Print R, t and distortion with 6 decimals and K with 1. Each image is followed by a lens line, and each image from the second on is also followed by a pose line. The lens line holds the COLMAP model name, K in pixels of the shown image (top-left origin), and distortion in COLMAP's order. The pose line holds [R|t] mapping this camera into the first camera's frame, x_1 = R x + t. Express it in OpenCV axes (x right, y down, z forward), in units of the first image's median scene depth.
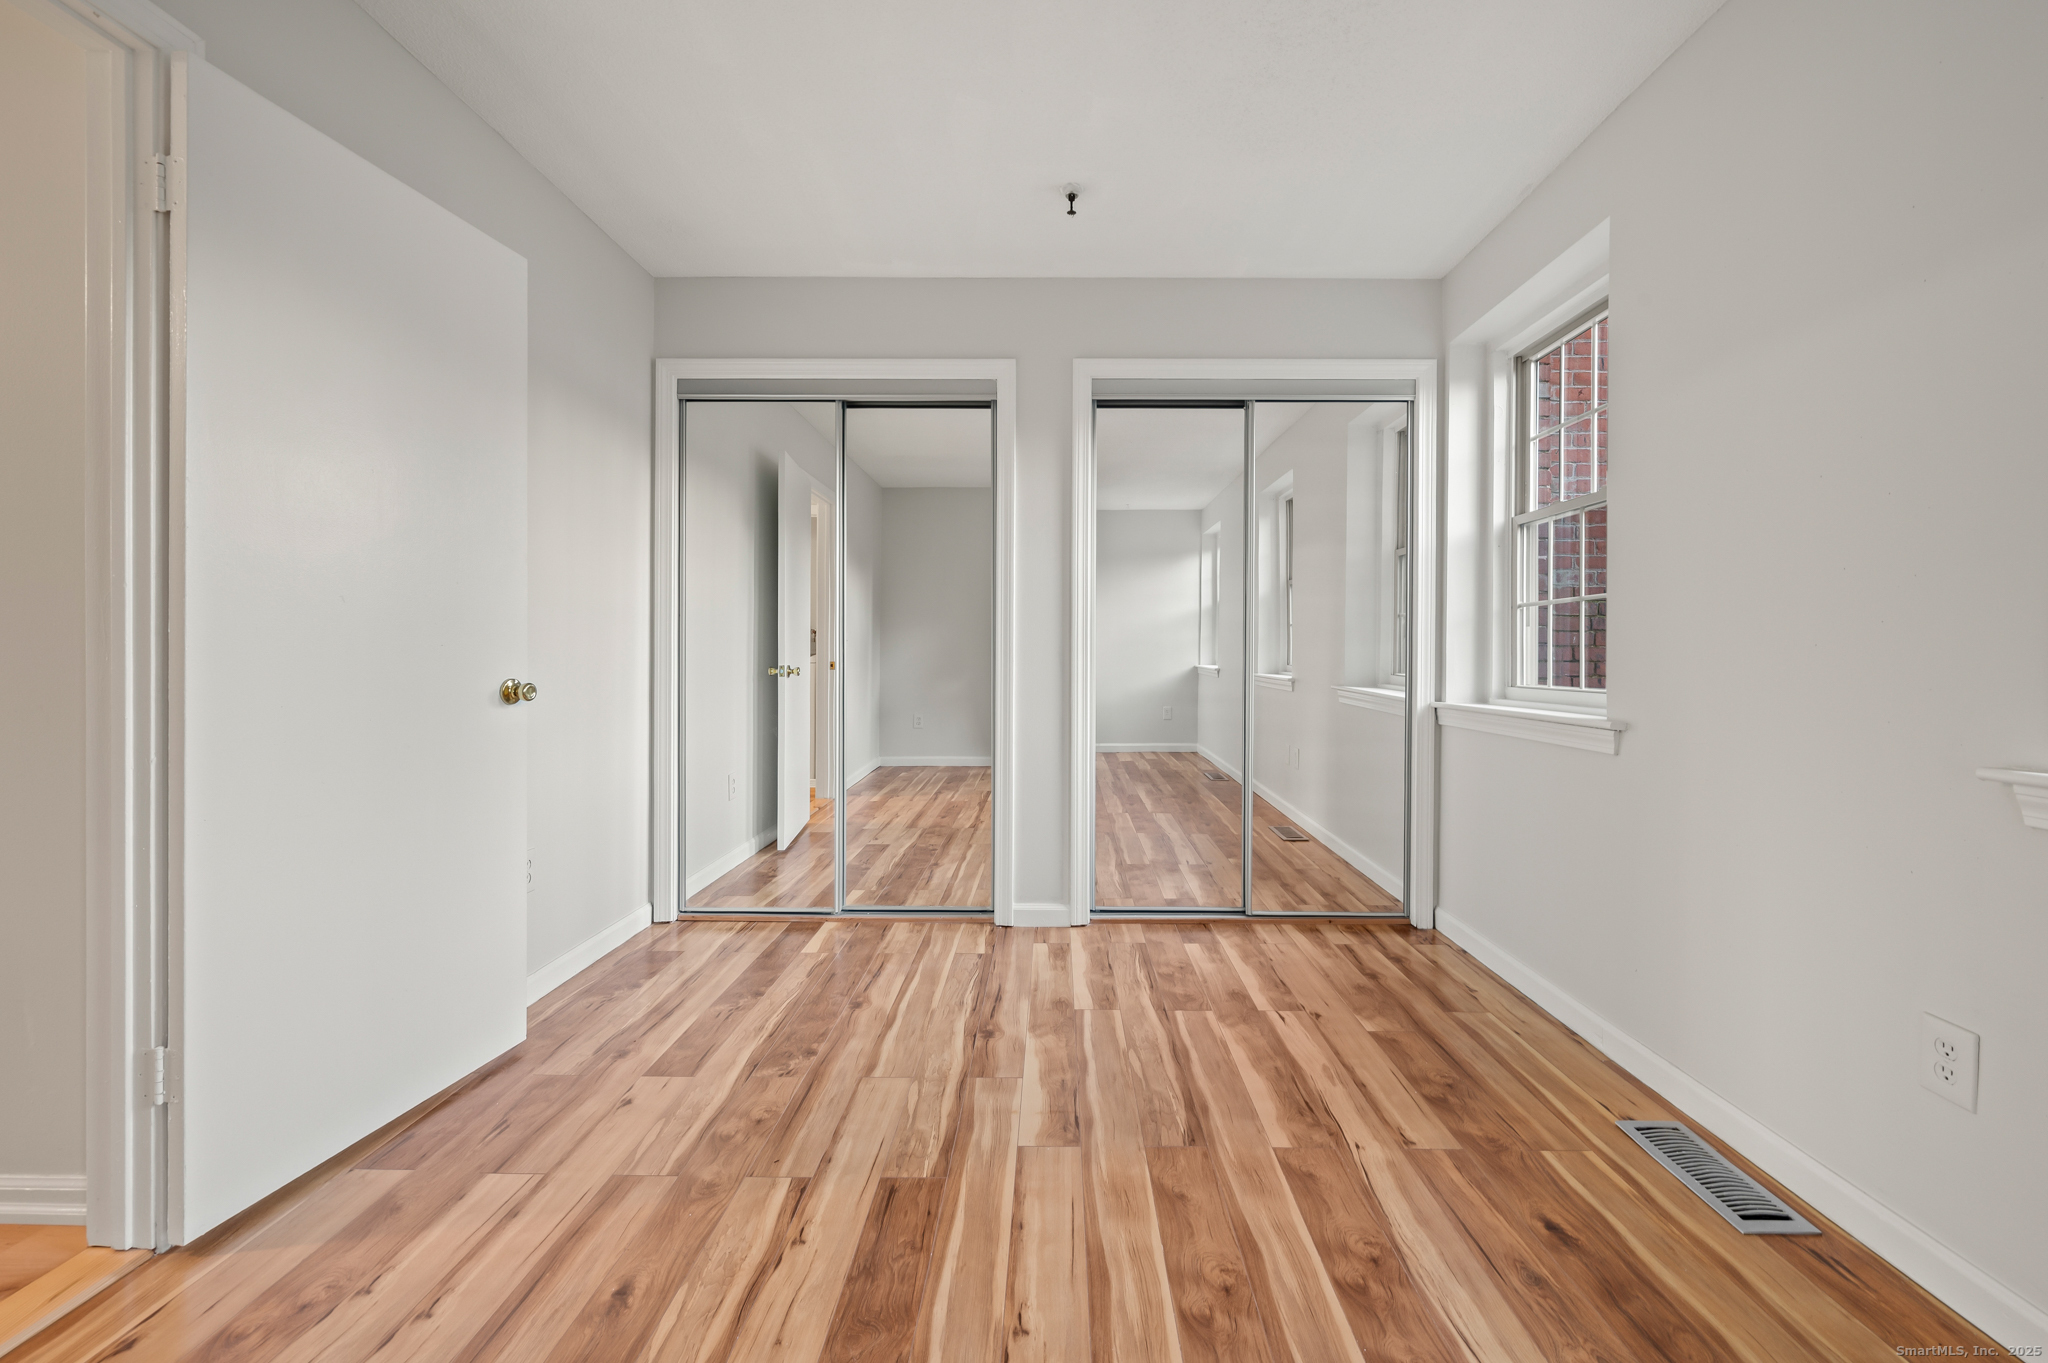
lens RADIAL K [[819.9, 0, 1036.2], [0, 819.9, 676.2], [0, 0, 1]] dist [-0.000691, -0.000097]
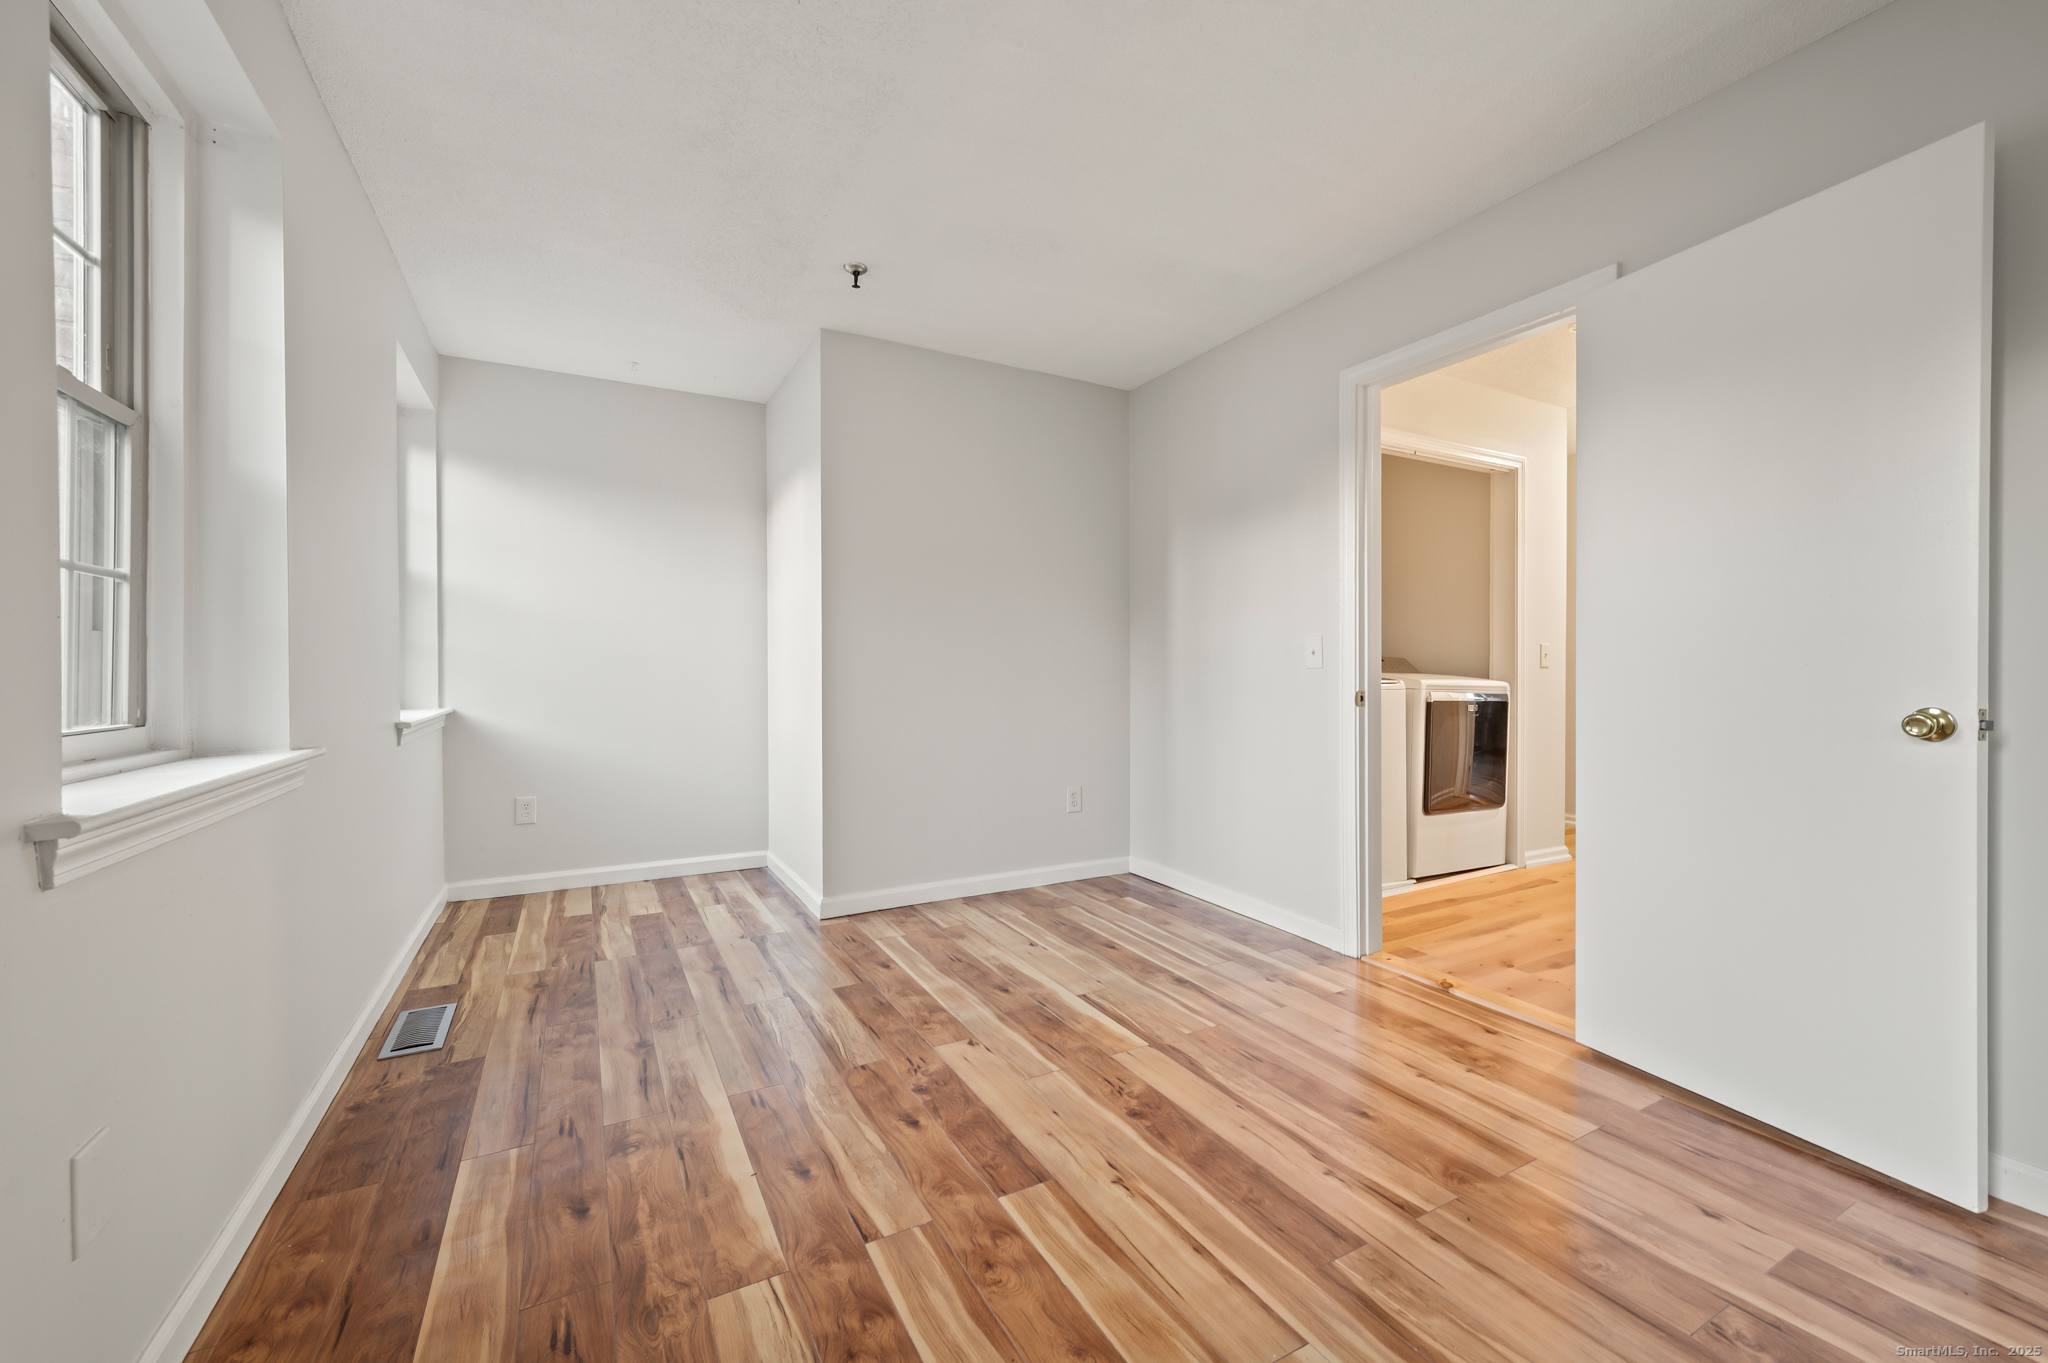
lens RADIAL K [[819.9, 0, 1036.2], [0, 819.9, 676.2], [0, 0, 1]] dist [-0.000691, -0.000097]
pose [[-0.859333, 0.000280, -0.511416, 0.679961], [-0.017995, 0.999364, 0.030784, -0.047563], [0.511099, 0.035656, -0.858782, 1.799608]]
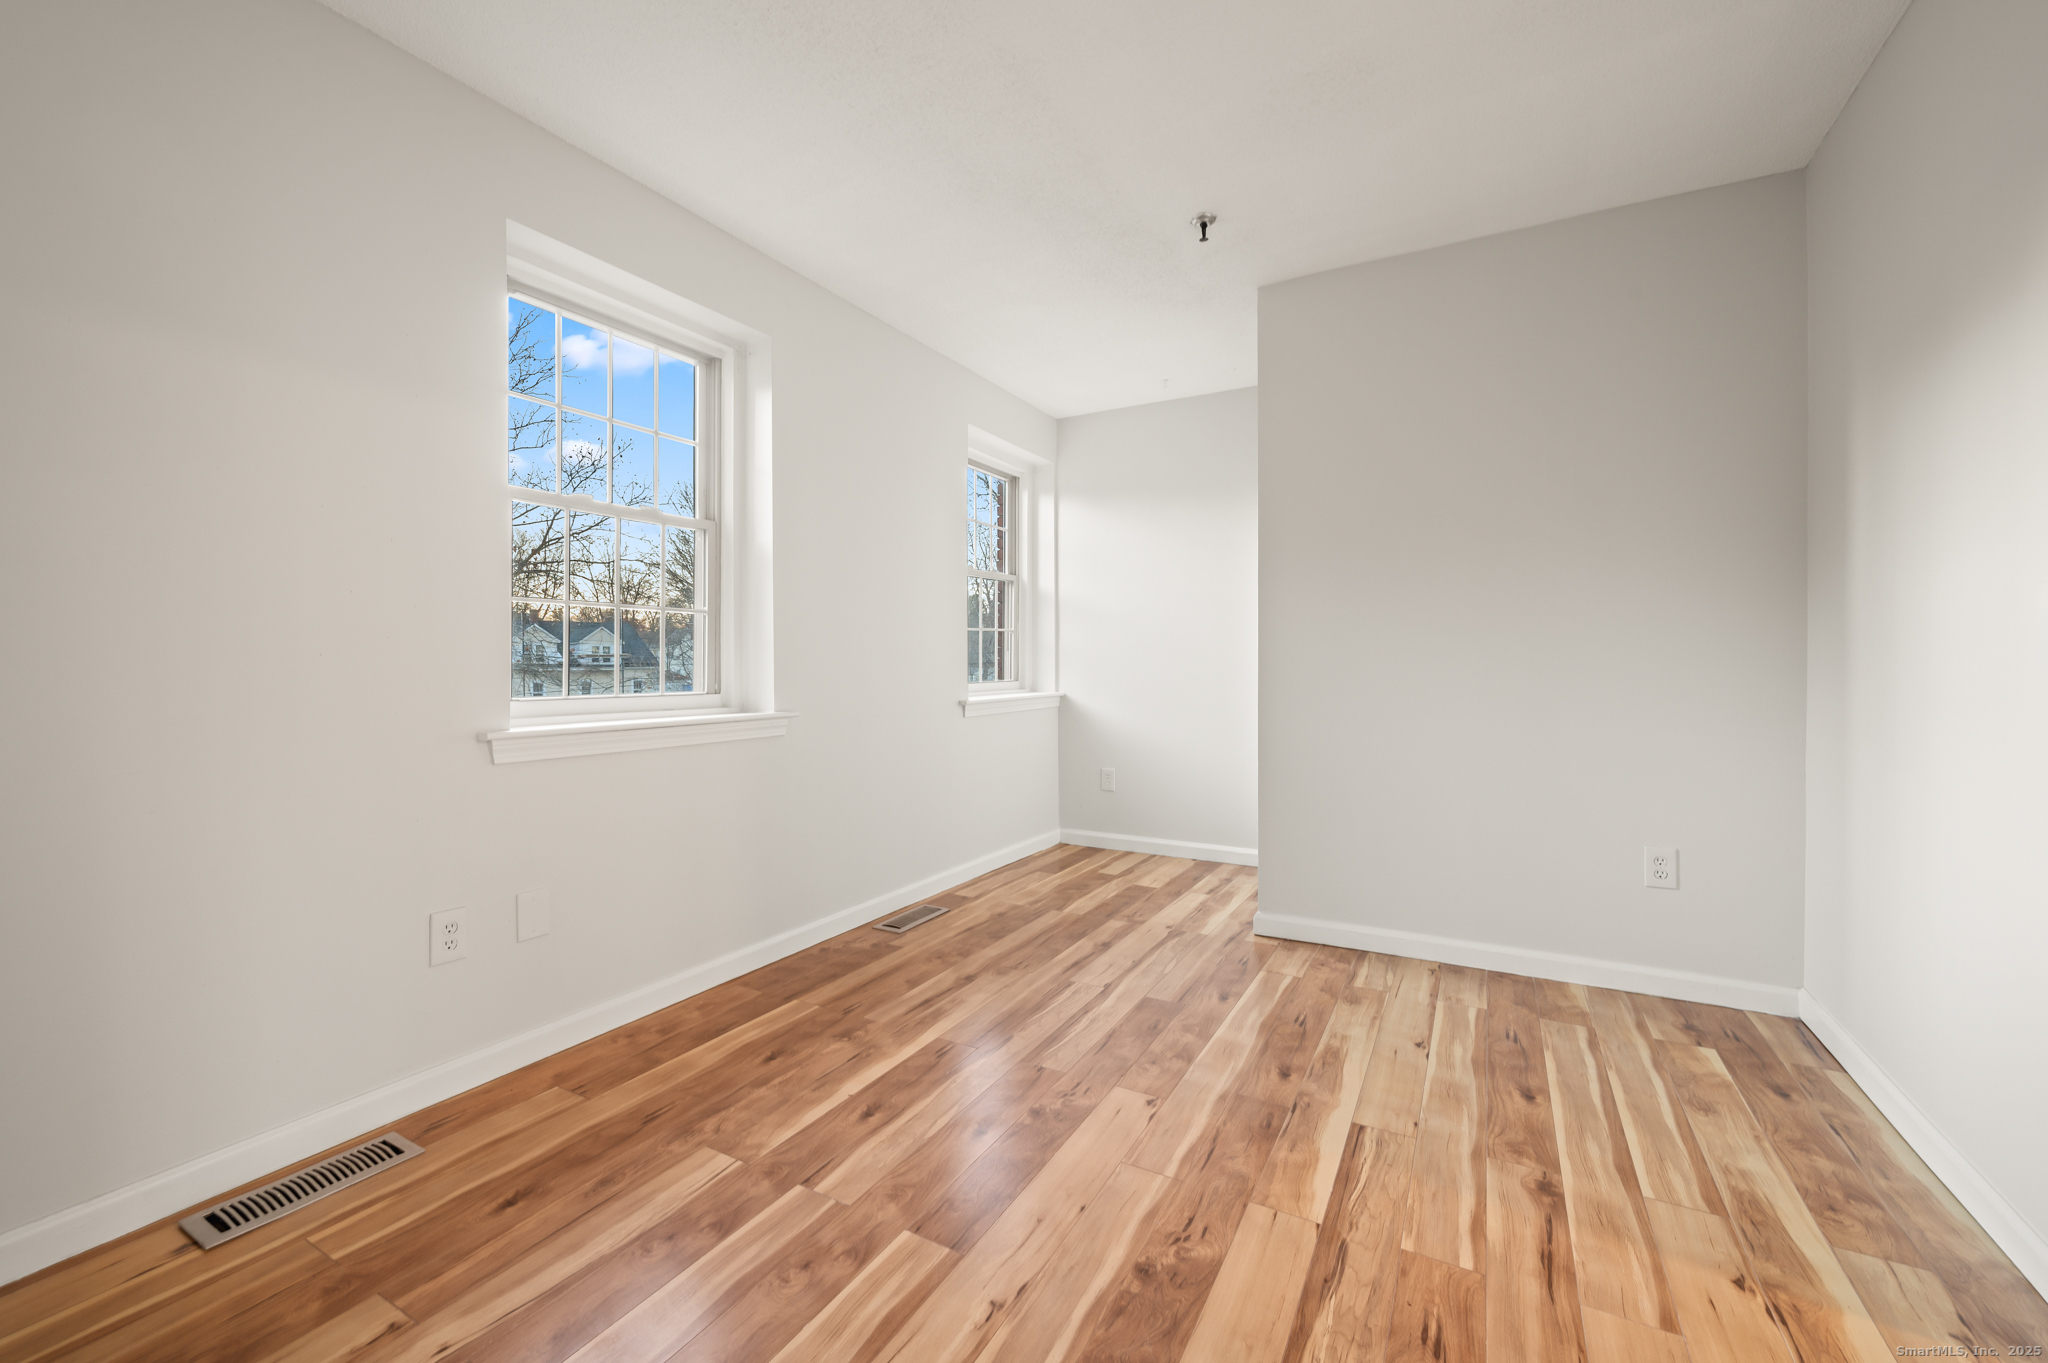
lens RADIAL K [[819.9, 0, 1036.2], [0, 819.9, 676.2], [0, 0, 1]] dist [-0.000691, -0.000097]
pose [[-0.888305, -0.011335, 0.459115, -0.480167], [0.010024, 0.998979, 0.044057, -0.055767], [-0.459145, 0.043738, -0.887284, 1.662700]]
